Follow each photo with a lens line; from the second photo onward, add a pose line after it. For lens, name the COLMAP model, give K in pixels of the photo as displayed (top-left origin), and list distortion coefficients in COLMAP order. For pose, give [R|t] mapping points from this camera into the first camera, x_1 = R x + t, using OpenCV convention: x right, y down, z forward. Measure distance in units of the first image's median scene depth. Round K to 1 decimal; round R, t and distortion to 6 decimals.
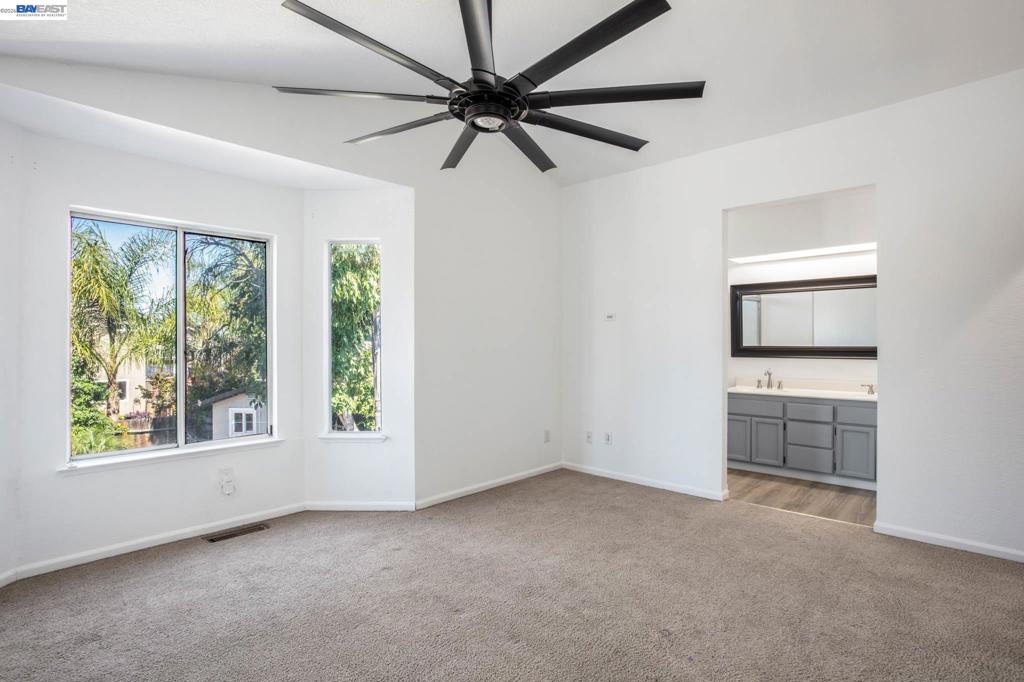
lens RADIAL K [[519.9, 0, 508.1], [0, 519.9, 343.5], [0, 0, 1]] dist [-0.005353, 0.000359]
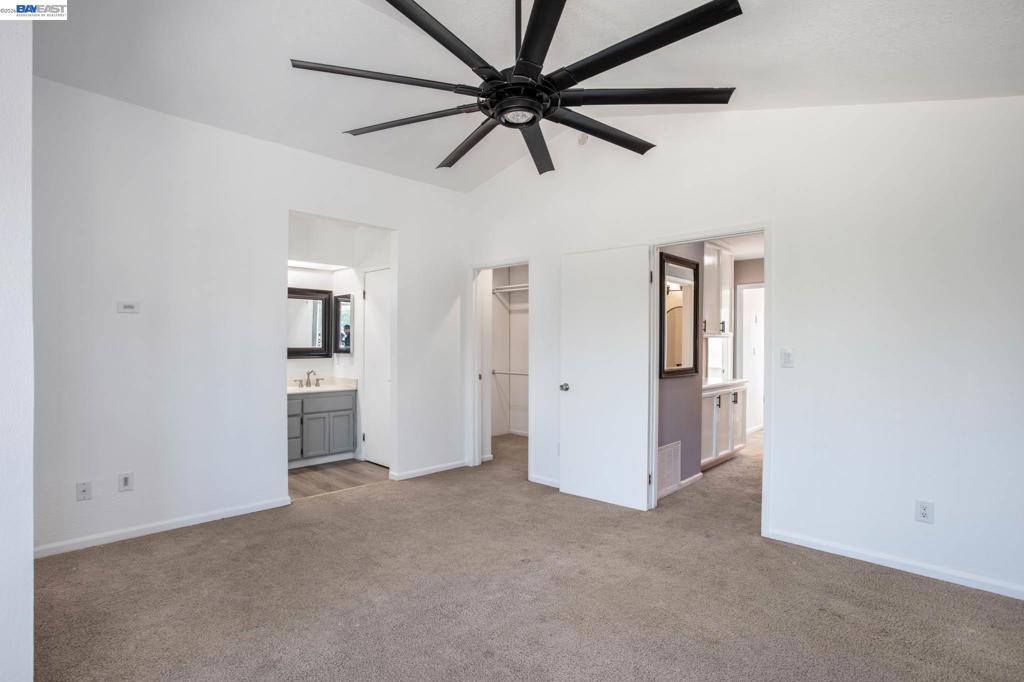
lens RADIAL K [[519.9, 0, 508.0], [0, 519.9, 342.6], [0, 0, 1]] dist [-0.005353, 0.000359]
pose [[0.024379, 0.007055, 0.999678, -0.572936], [0.001299, 0.999974, -0.007088, 0.003204], [-0.999702, 0.001471, 0.024369, 0.565613]]
